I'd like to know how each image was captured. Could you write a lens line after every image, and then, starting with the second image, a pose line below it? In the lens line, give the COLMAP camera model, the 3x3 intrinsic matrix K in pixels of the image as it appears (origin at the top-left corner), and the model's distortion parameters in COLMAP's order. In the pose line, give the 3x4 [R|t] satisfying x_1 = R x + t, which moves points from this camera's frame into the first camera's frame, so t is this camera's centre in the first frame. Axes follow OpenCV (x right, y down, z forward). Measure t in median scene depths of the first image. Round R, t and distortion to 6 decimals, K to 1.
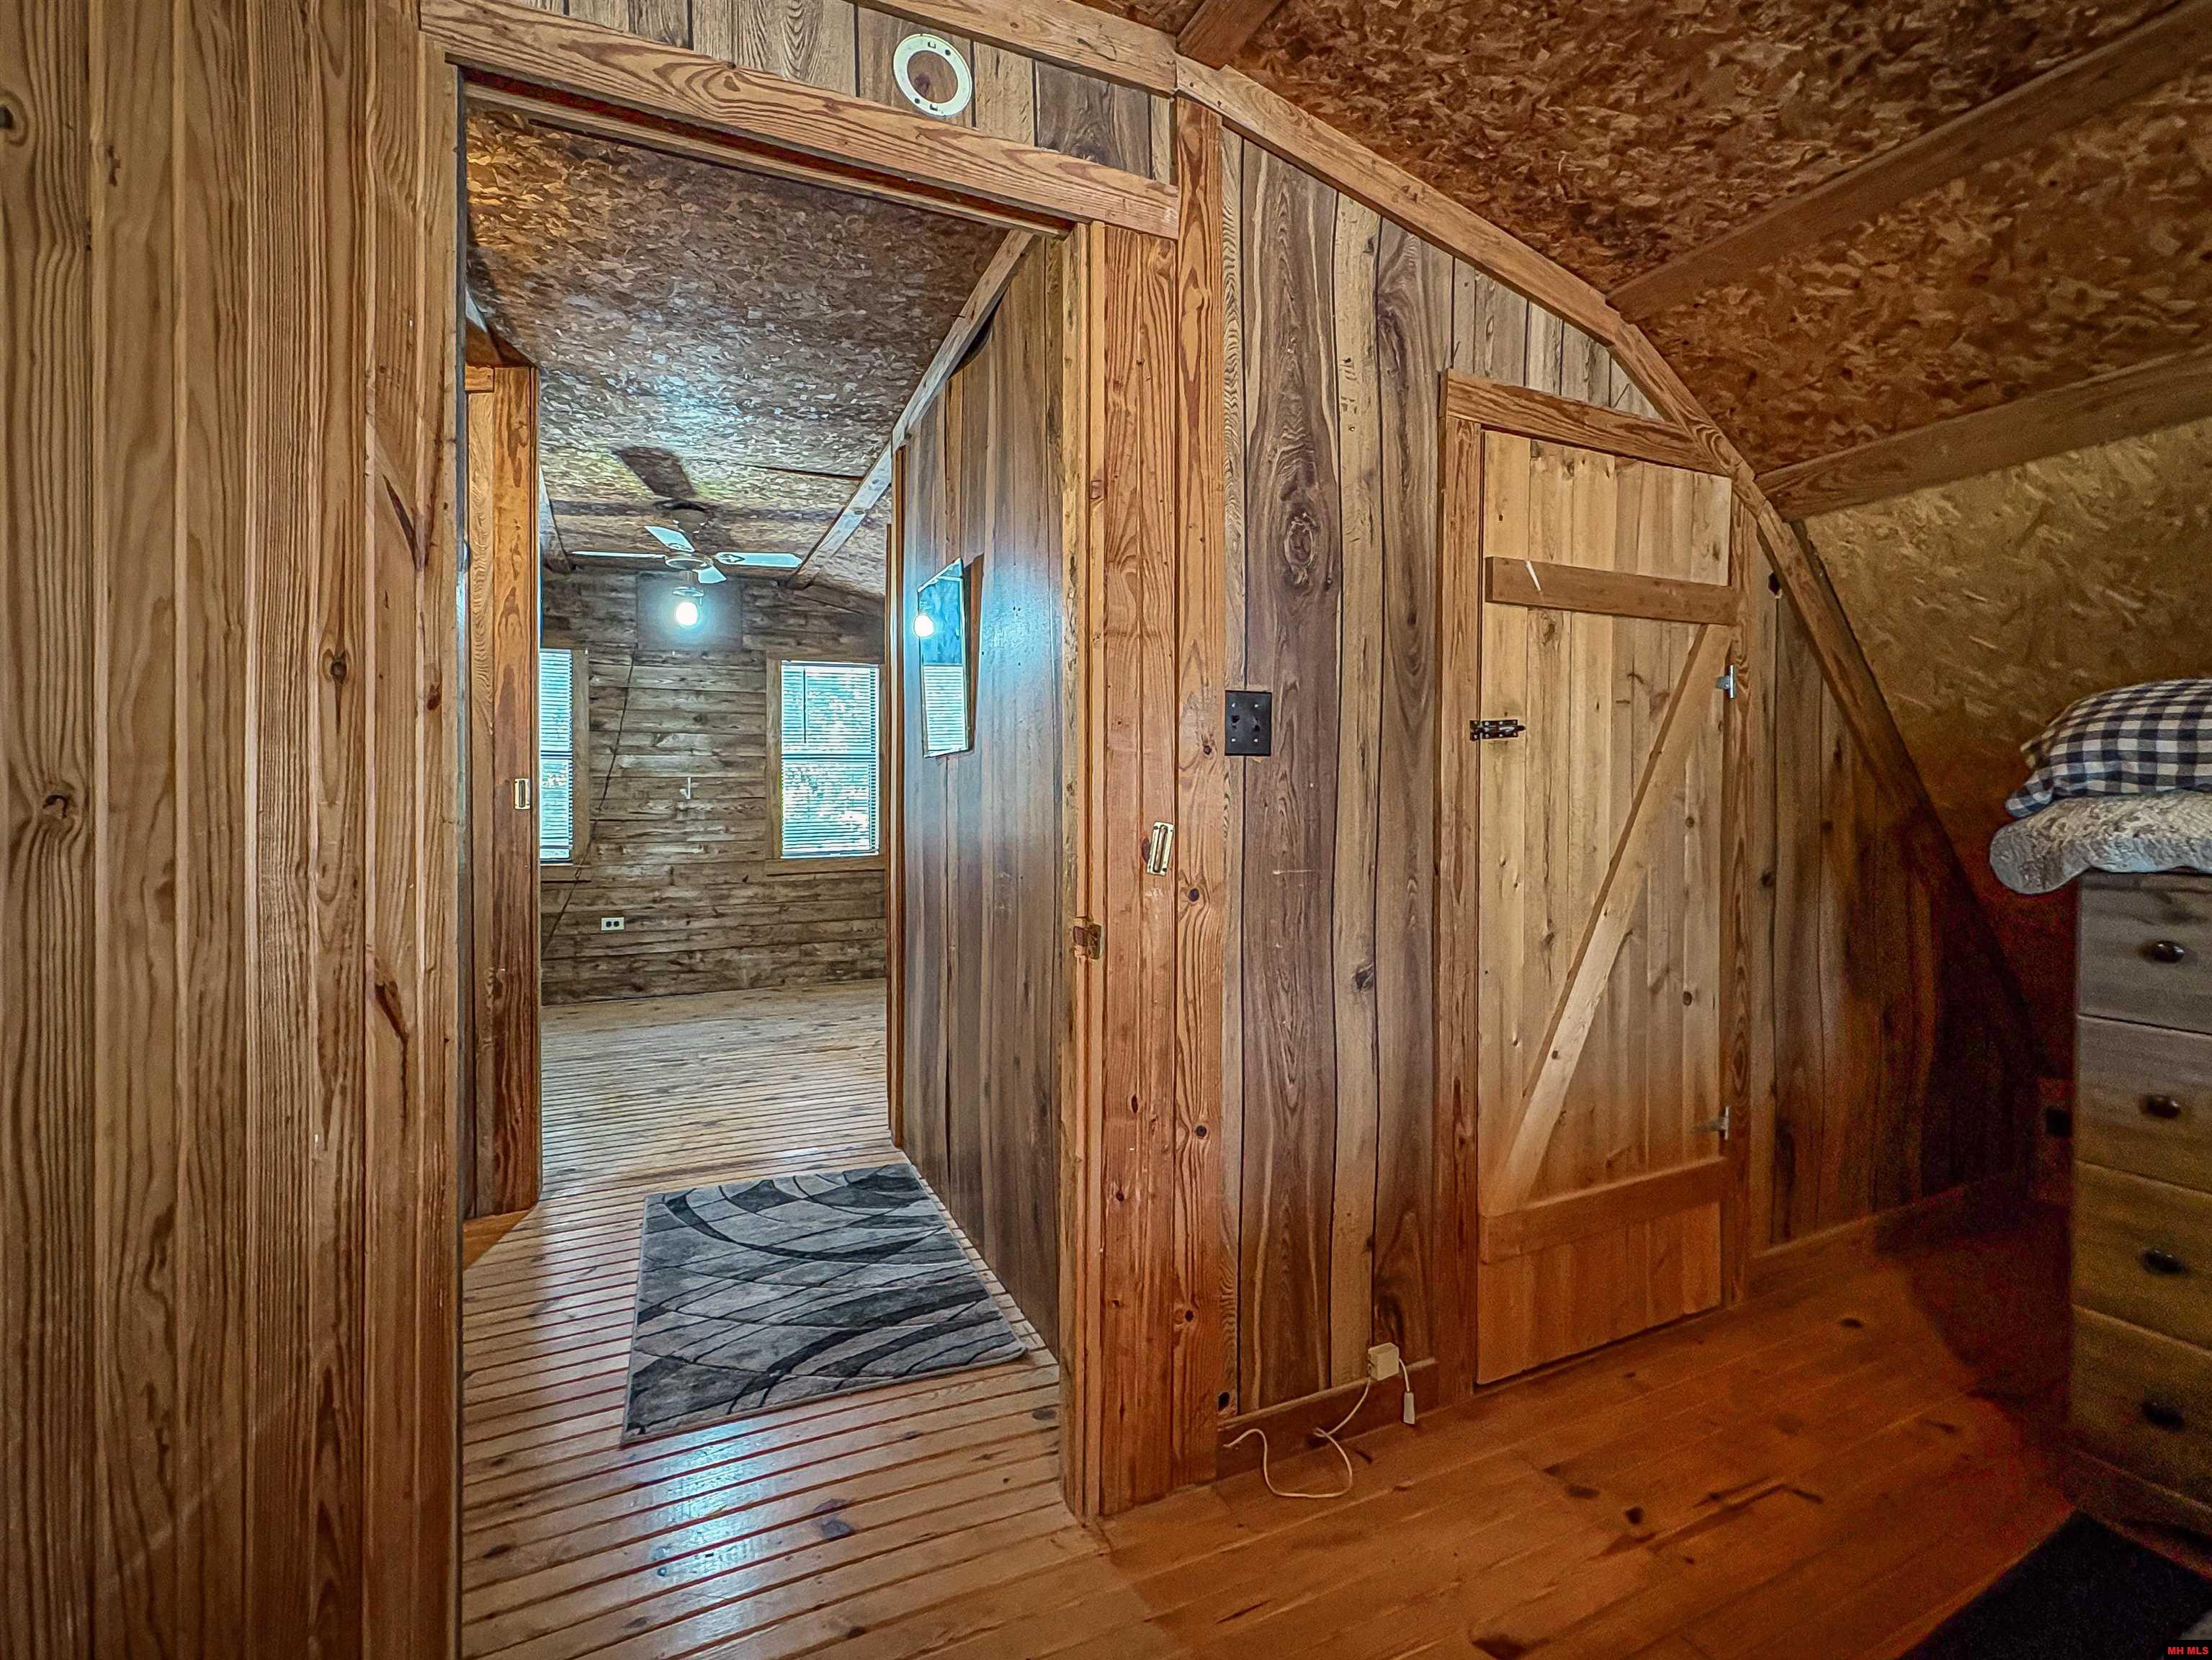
lens RADIAL K [[996.5, 0, 1092.1], [0, 996.5, 813.0], [0, 0, 1]] dist [-0.000910, 0.000136]
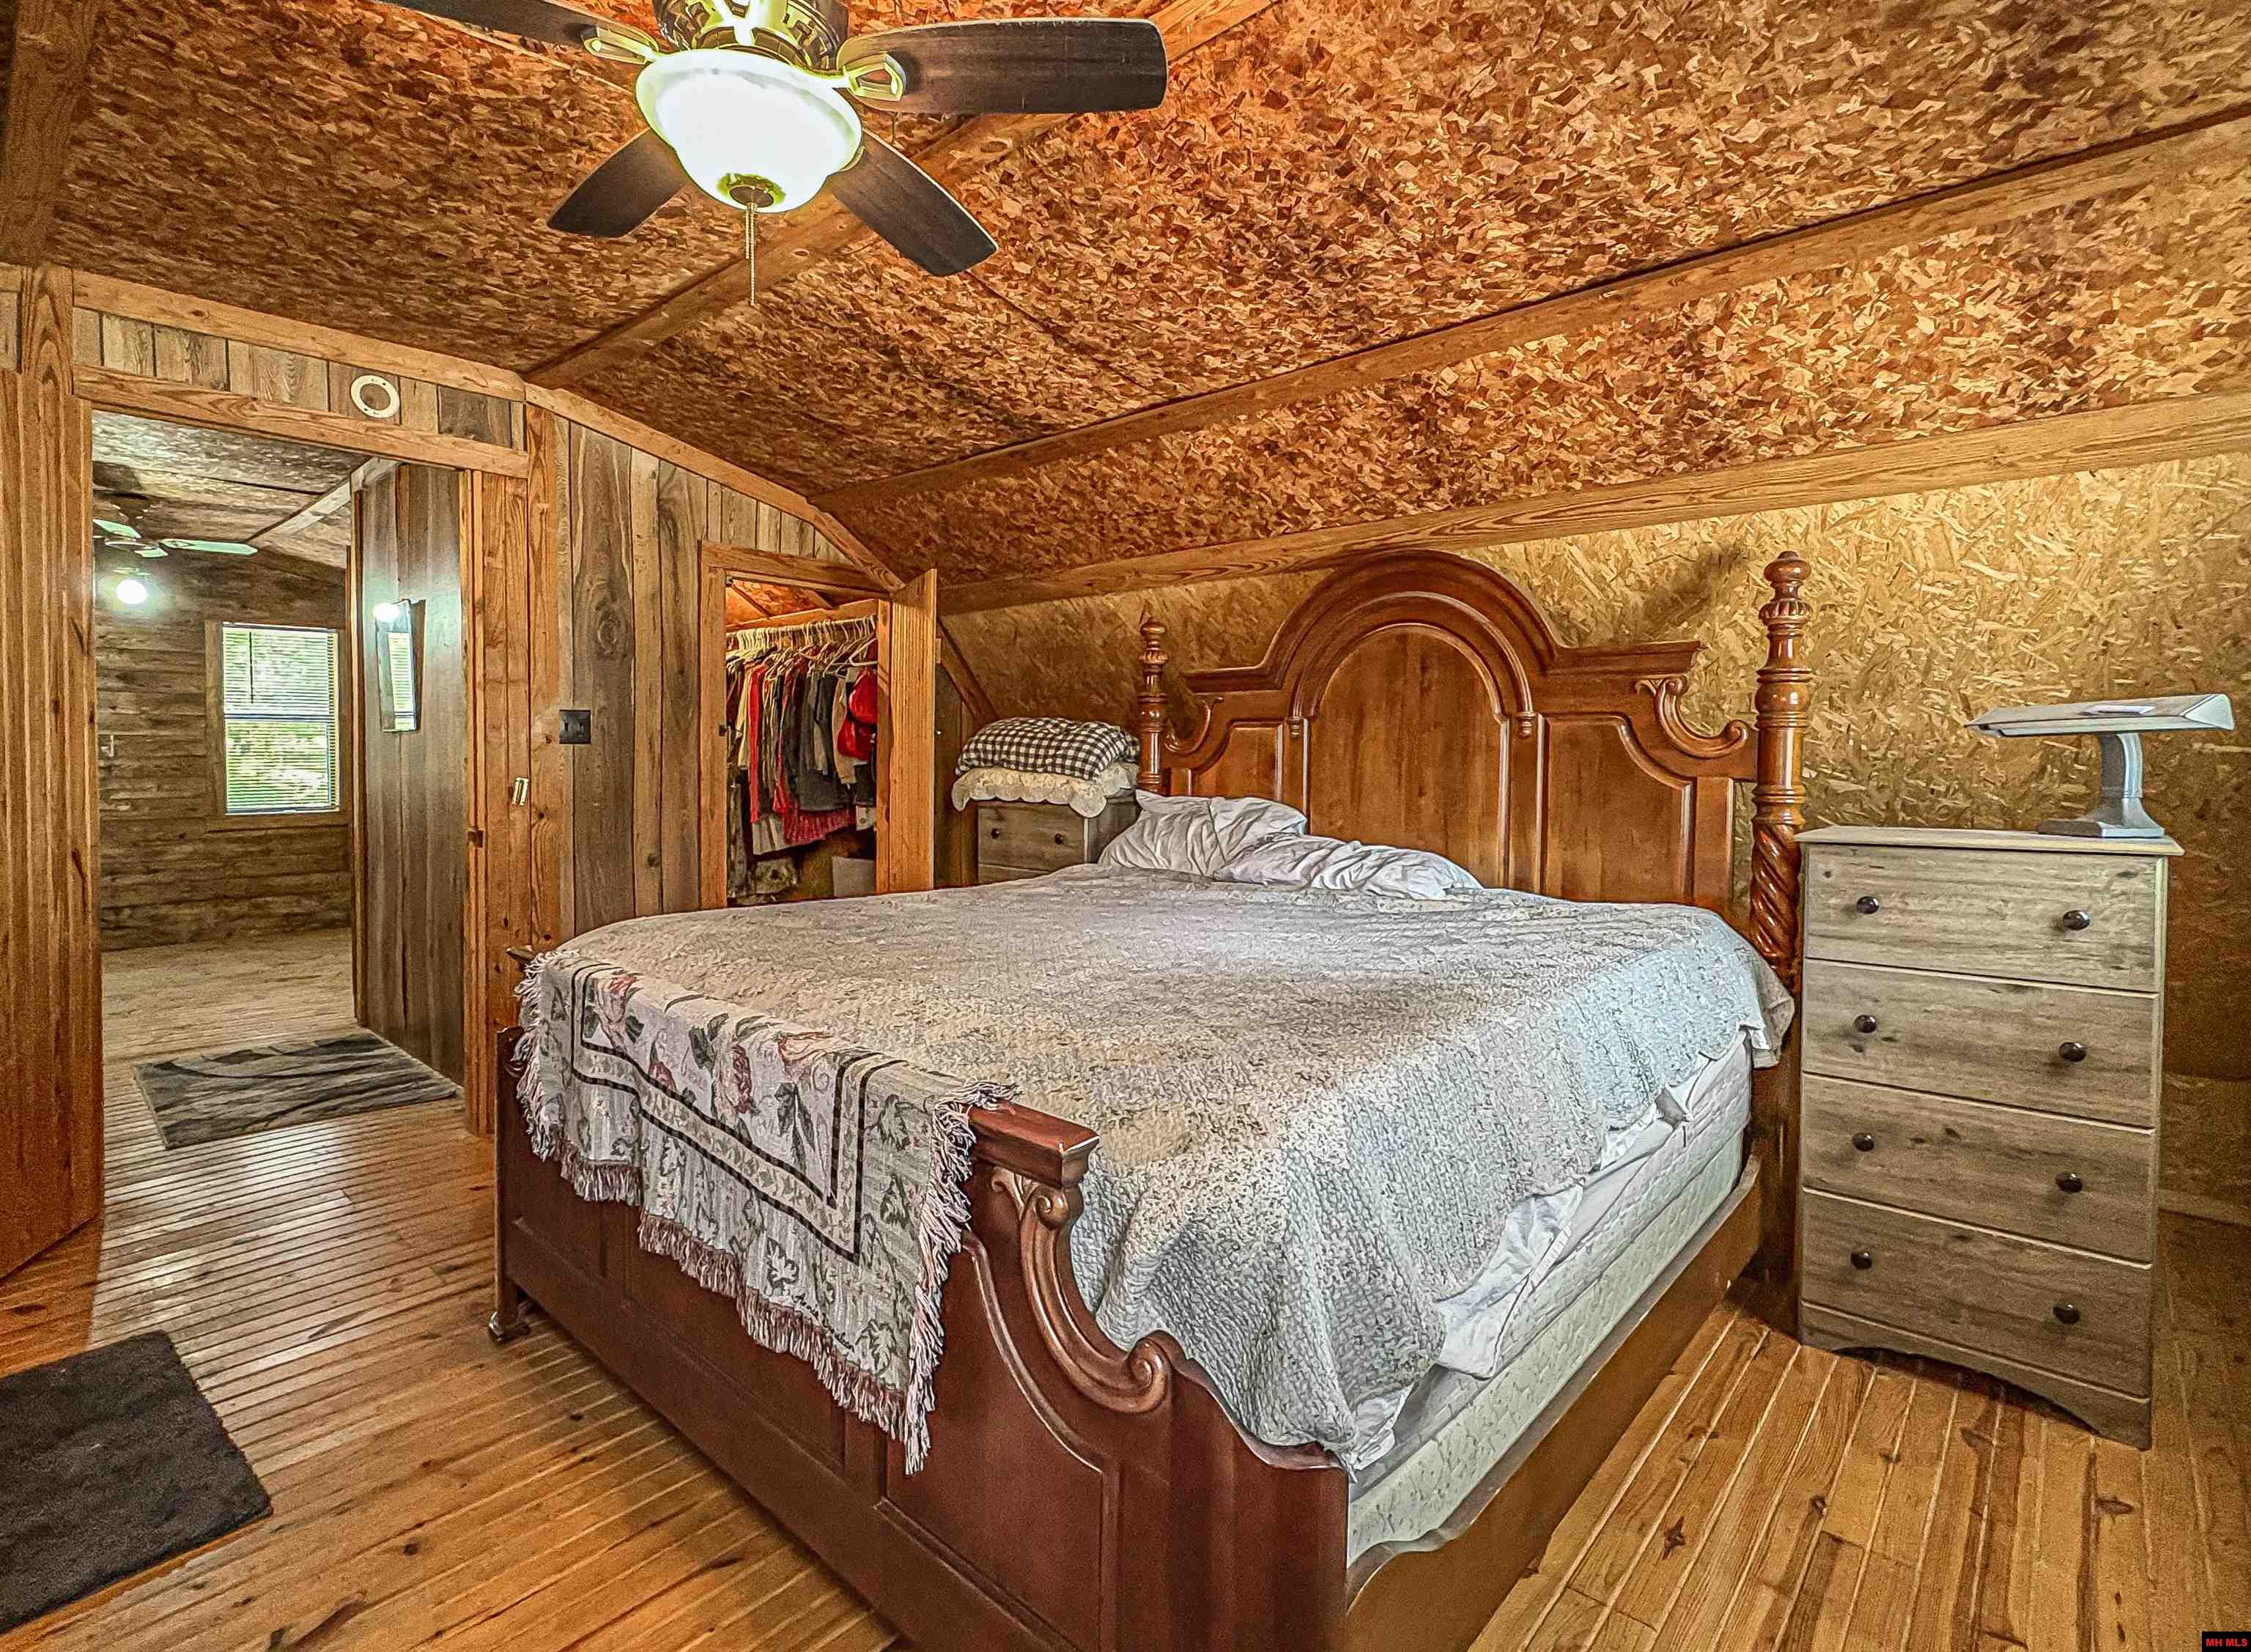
lens RADIAL K [[1078.8, 0, 1106.1], [0, 1078.8, 799.5], [0, 0, 1]] dist [0.003012, 0.000767]
pose [[0.917248, -0.005609, 0.398278, 0.114166], [-0.004320, 0.999702, 0.024027, -0.001791], [-0.398294, -0.023760, 0.916950, -0.572672]]
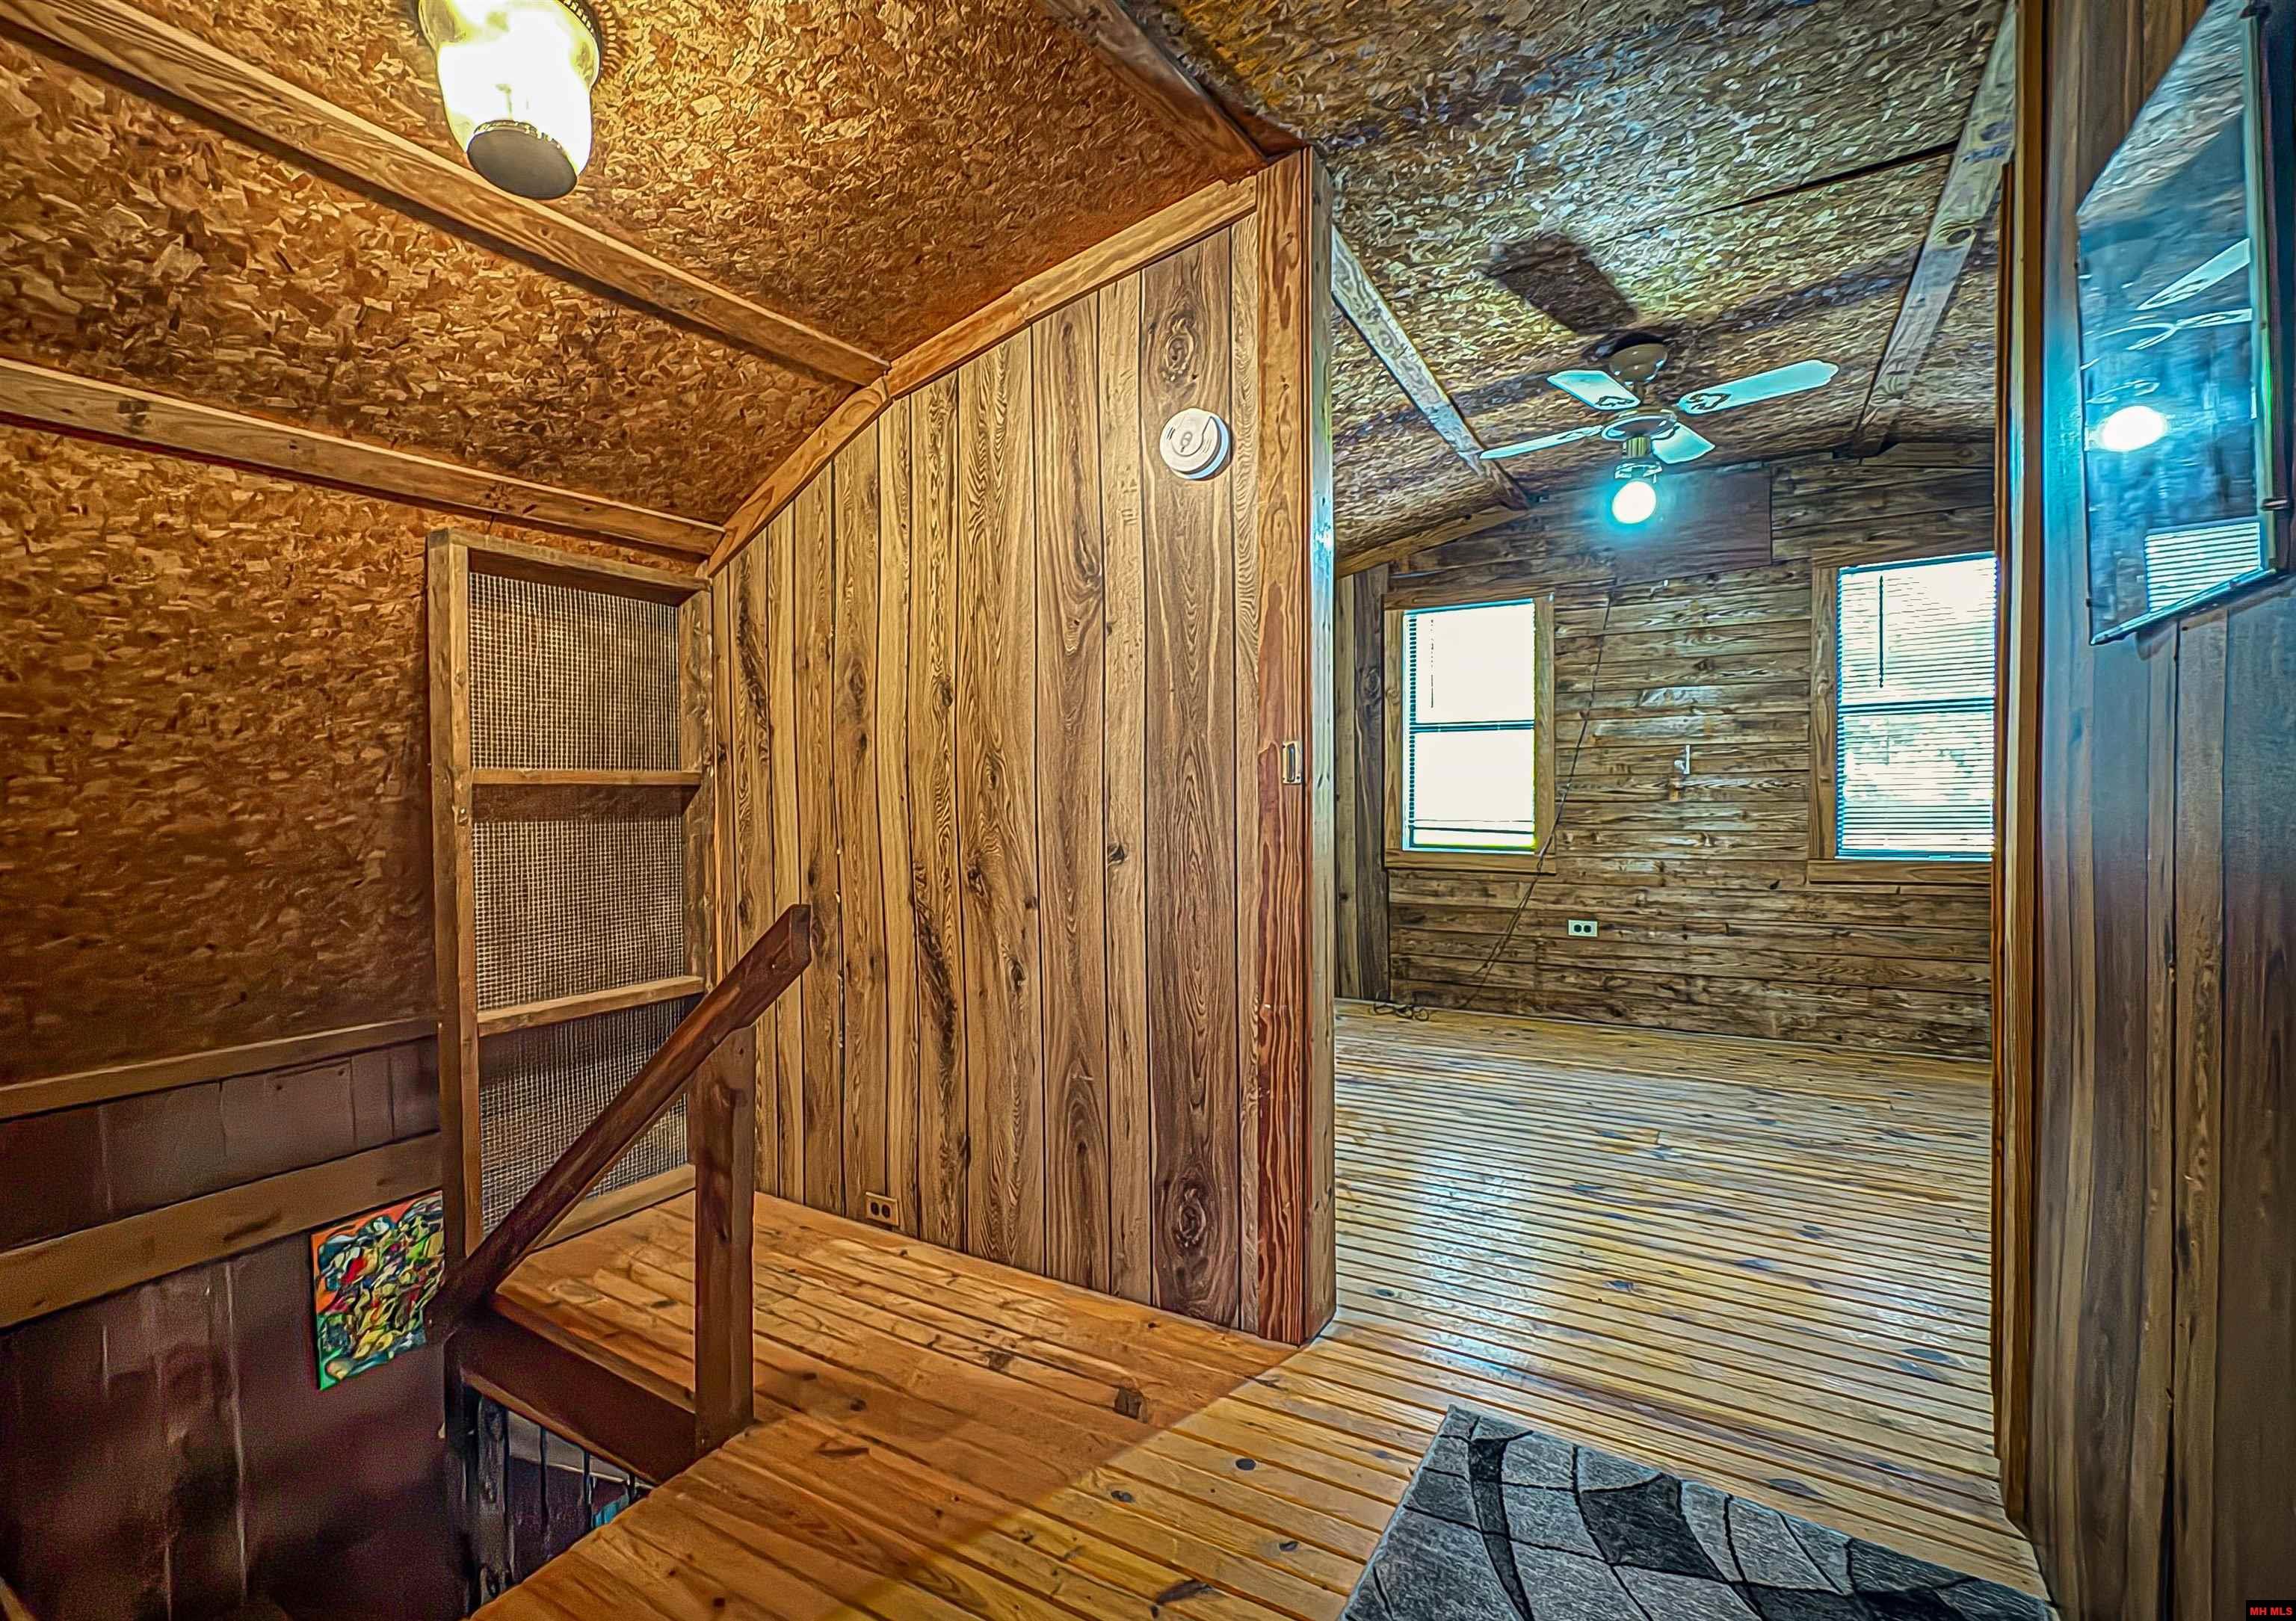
lens RADIAL K [[937.0, 0, 1135.4], [0, 937.0, 805.7], [0, 0, 1]] dist [-0.000797, -0.000935]
pose [[0.540892, 0.010672, -0.841024, -0.049090], [-0.000483, 0.999923, 0.012377, 0.002269], [0.841092, -0.006288, 0.540856, 0.376114]]
